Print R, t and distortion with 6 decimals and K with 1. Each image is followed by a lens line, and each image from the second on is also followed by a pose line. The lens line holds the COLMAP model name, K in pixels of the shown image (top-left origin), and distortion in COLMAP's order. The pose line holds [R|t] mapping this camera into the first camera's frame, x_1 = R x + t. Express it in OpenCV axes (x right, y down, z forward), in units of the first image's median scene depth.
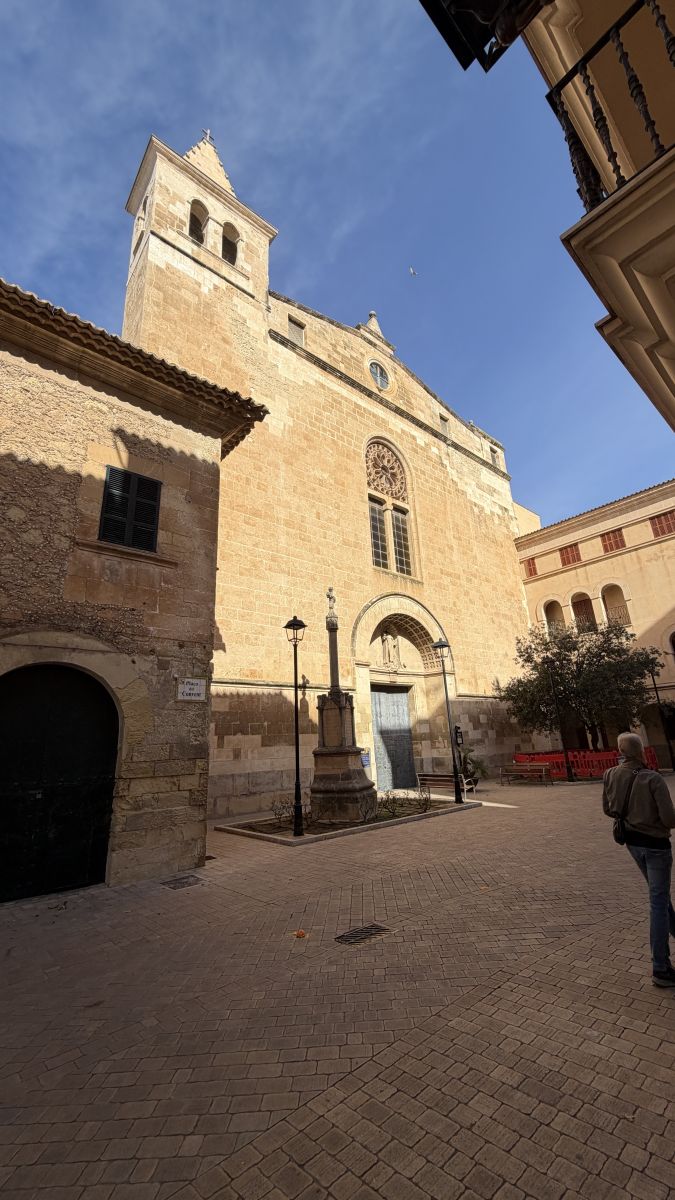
lens RADIAL K [[459.4, 0, 337.5], [0, 459.4, 600.0], [0, 0, 1]] dist [-0.000950, -0.000101]
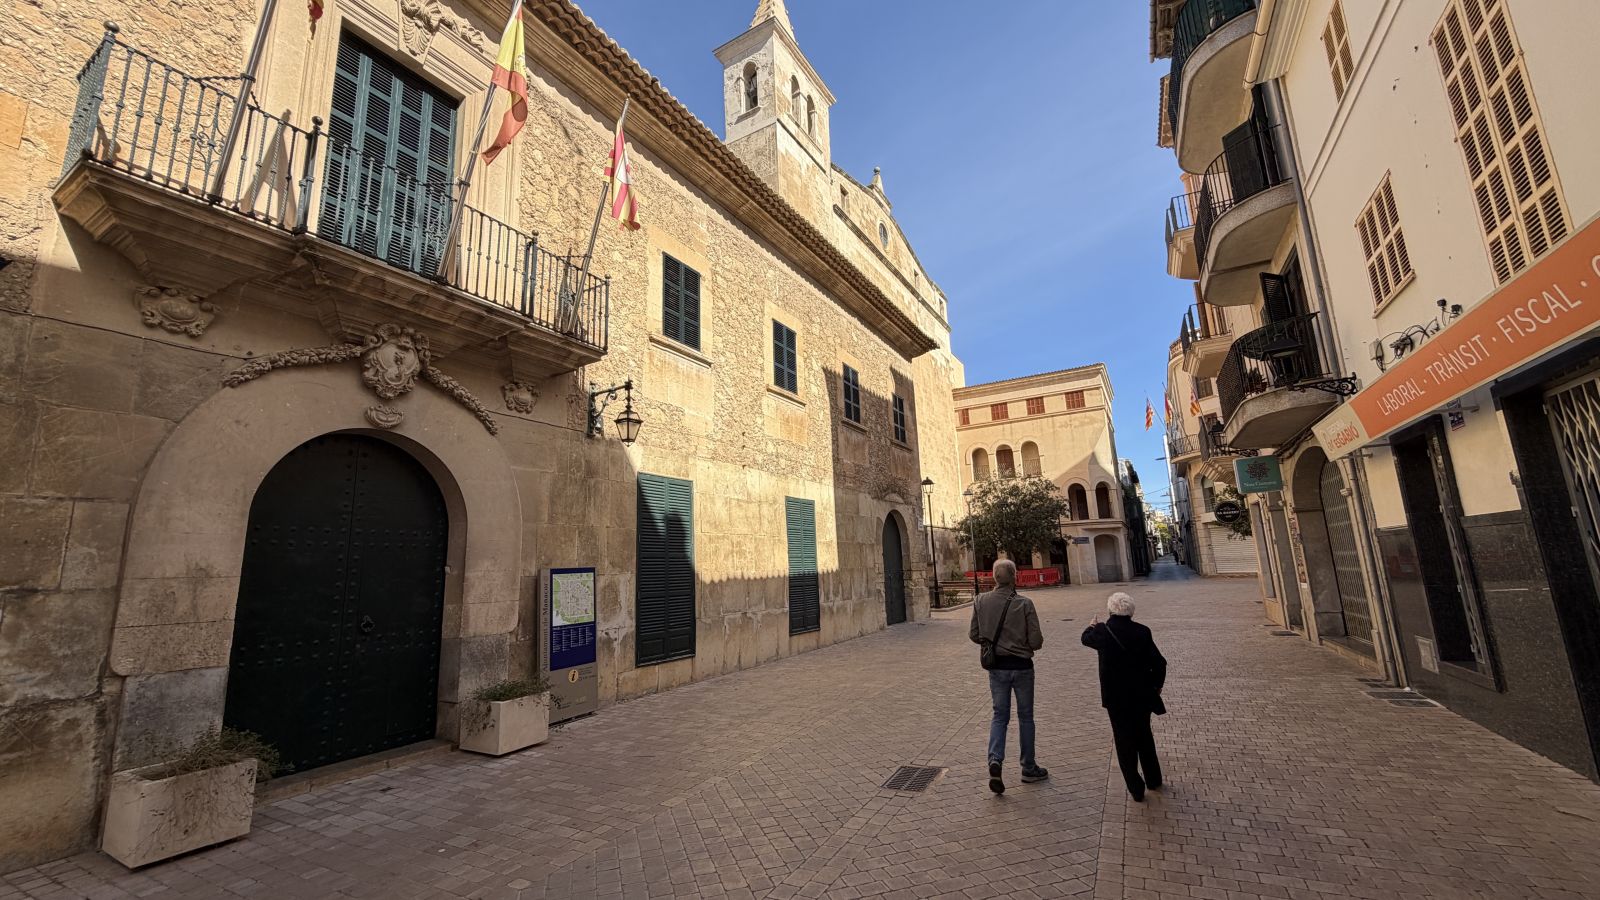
lens RADIAL K [[612.5, 0, 800.0], [0, 612.5, 450.0], [0, 0, 1]] dist [-0.000950, -0.000101]
pose [[0.940872, 0.069774, 0.331498, -0.522988], [-0.101235, 0.991754, 0.078585, -0.076553], [-0.323281, -0.107497, 0.940177, -0.344837]]
